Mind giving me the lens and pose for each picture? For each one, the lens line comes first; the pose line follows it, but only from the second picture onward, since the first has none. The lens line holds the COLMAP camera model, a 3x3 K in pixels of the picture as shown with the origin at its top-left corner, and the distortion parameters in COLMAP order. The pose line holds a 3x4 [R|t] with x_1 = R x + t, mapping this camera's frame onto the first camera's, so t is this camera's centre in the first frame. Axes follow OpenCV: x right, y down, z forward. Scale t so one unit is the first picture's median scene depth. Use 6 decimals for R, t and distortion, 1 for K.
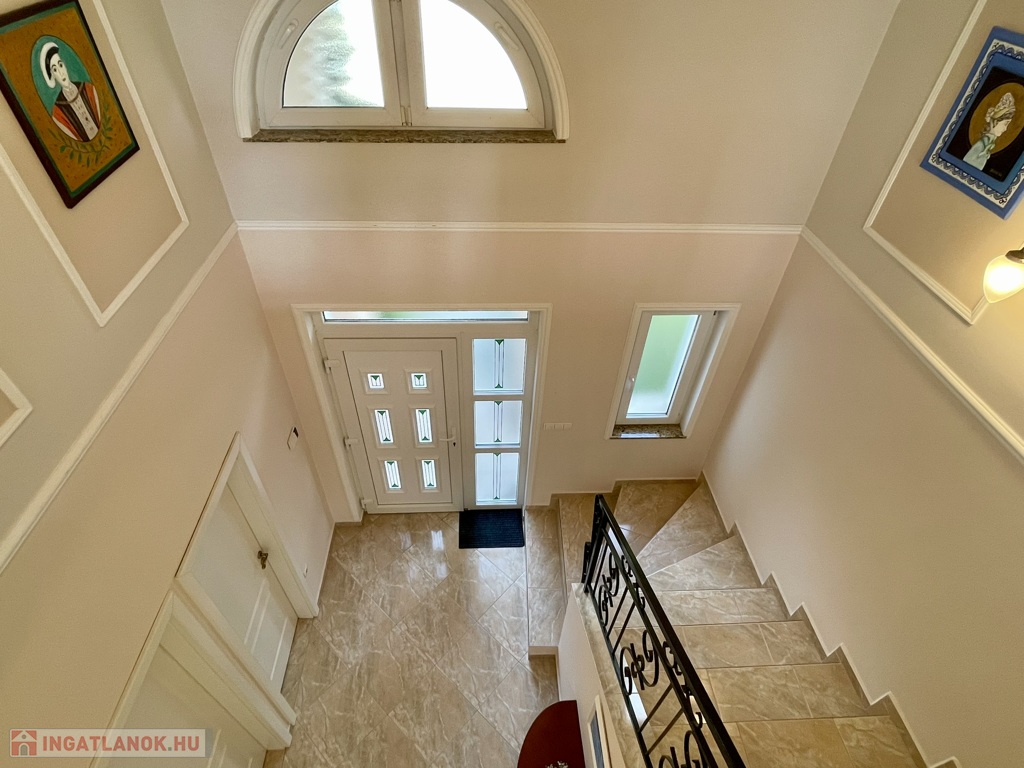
lens RADIAL K [[539.6, 0, 512.4], [0, 539.6, 386.1], [0, 0, 1]] dist [0.014130, -0.000134]
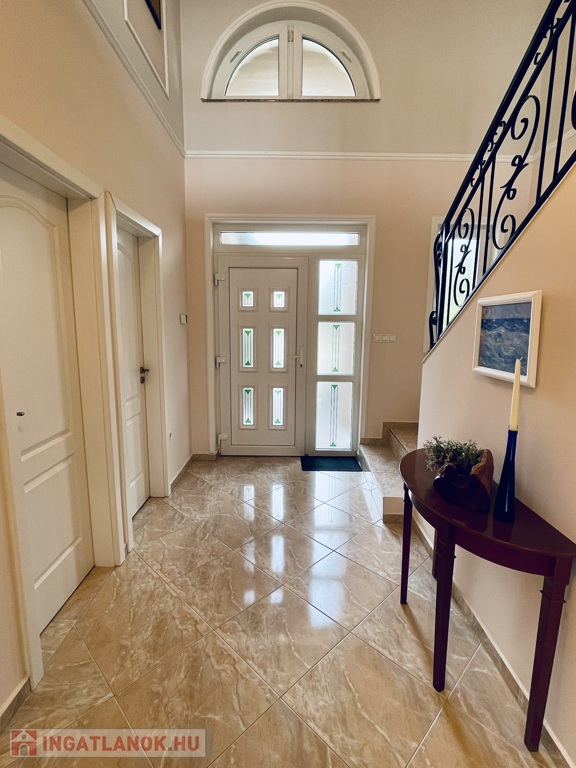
lens RADIAL K [[372.6, 0, 286.2], [0, 372.6, 385.4], [0, 0, 1]] dist [0.002157, -0.000206]
pose [[0.997832, -0.014993, -0.064077, -0.093314], [-0.023152, 0.831474, -0.555081, 0.664319], [0.061601, 0.555361, 0.829325, 0.325937]]
